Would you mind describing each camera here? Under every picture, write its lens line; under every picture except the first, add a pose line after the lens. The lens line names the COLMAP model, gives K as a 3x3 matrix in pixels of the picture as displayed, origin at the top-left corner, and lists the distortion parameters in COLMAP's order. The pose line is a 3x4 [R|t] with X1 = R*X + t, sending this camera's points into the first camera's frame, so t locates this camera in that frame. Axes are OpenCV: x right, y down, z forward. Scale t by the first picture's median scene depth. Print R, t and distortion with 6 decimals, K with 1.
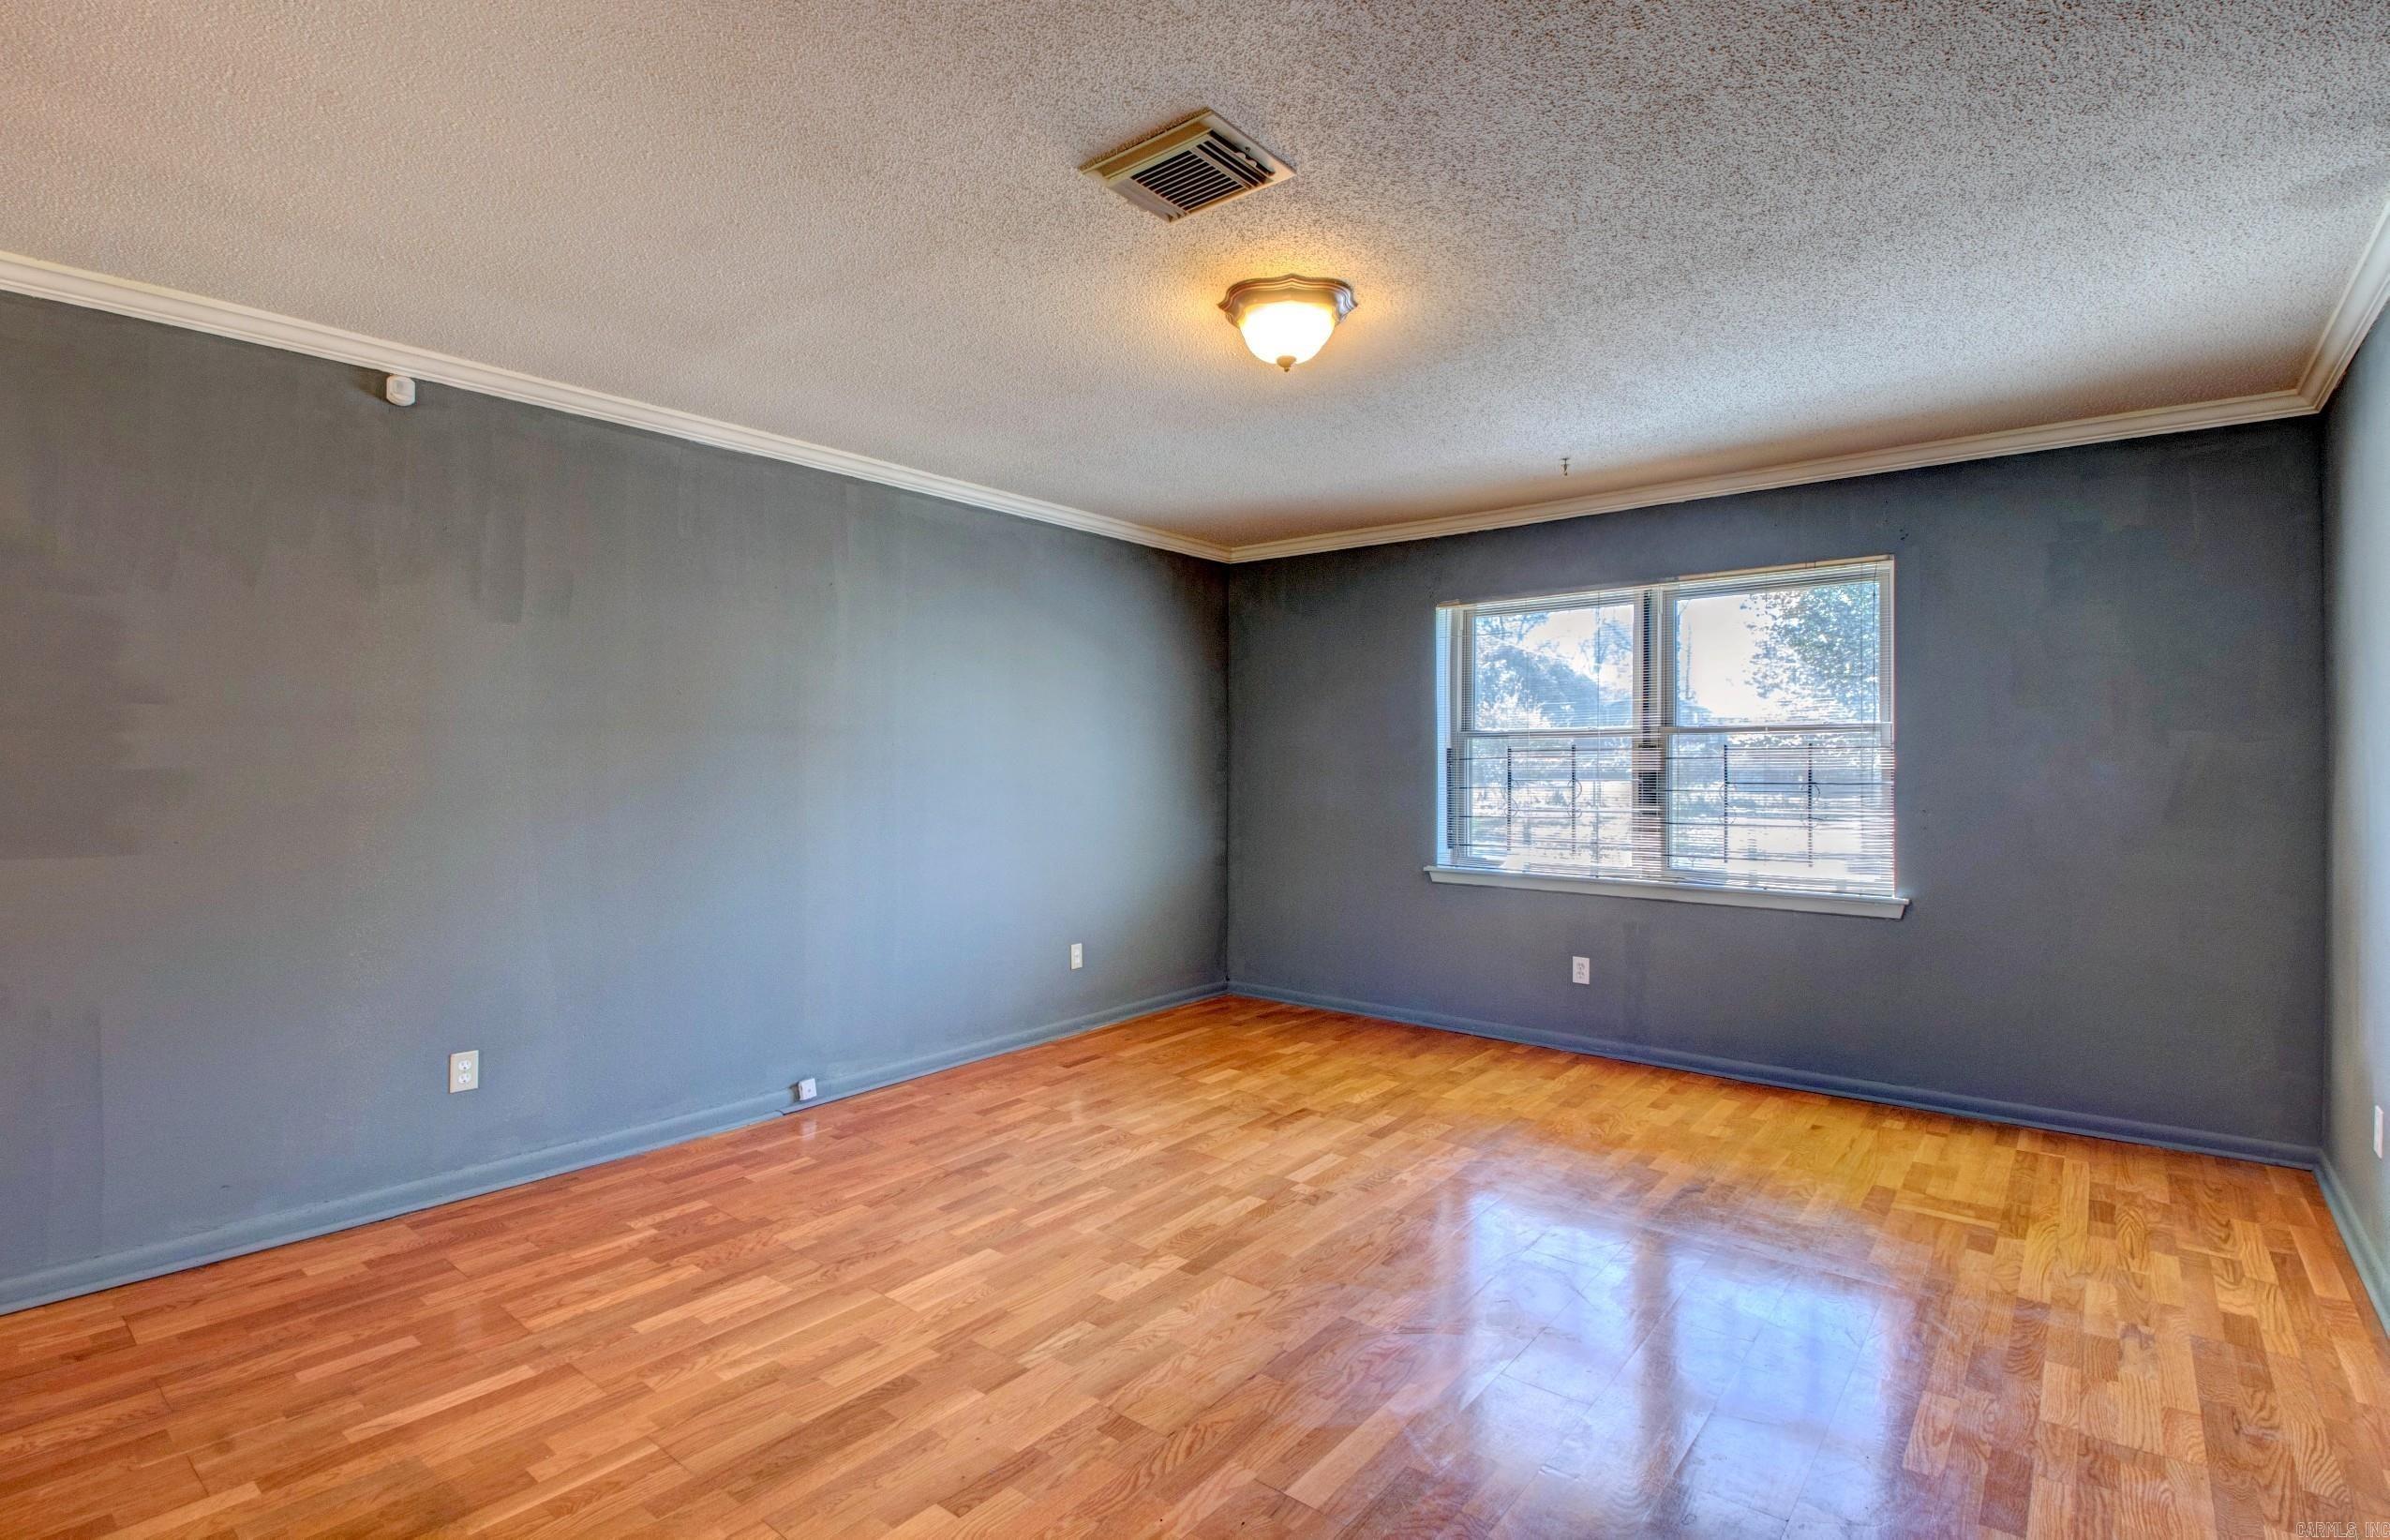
lens RADIAL K [[1108.5, 0, 1205.7], [0, 1108.5, 737.7], [0, 0, 1]] dist [-0.003442, -0.013875]
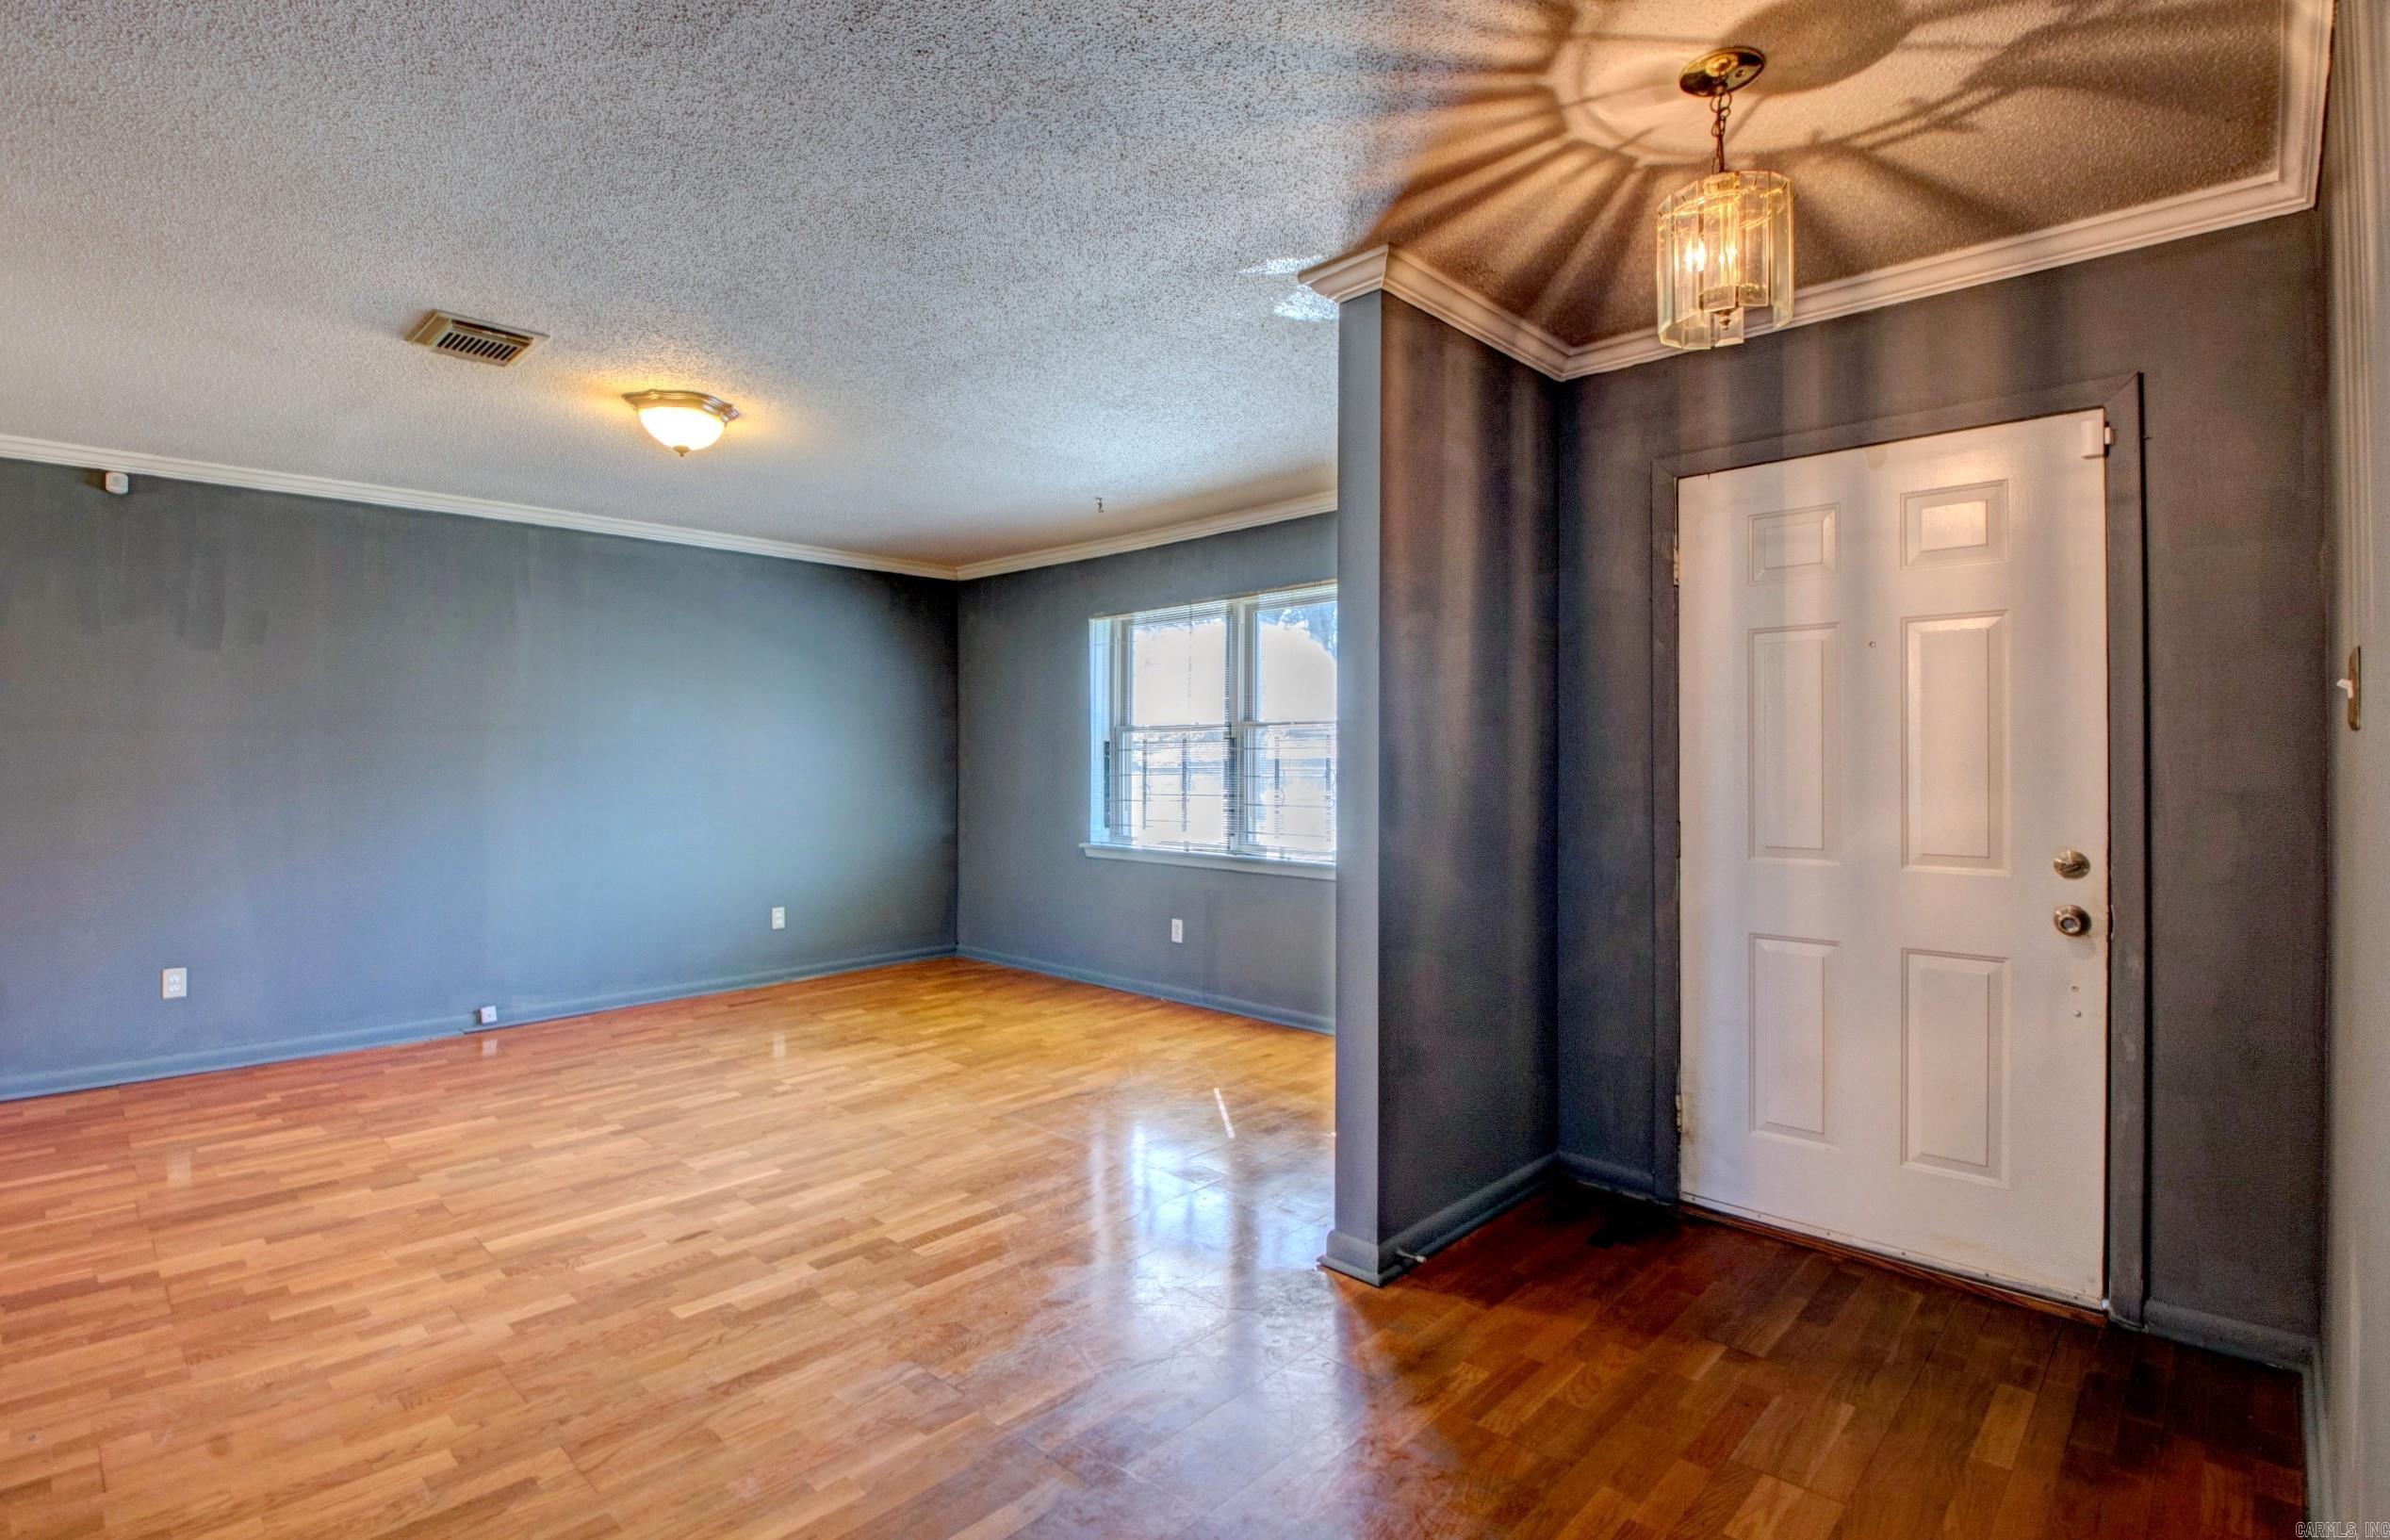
lens RADIAL K [[1108.5, 0, 1208.0], [0, 1108.5, 730.2], [0, 0, 1]] dist [-0.003442, -0.013875]
pose [[0.997300, -0.005457, -0.073227, 0.550697], [0.005275, 0.999983, -0.002672, 0.002601], [0.073240, 0.002279, 0.997312, -0.191511]]
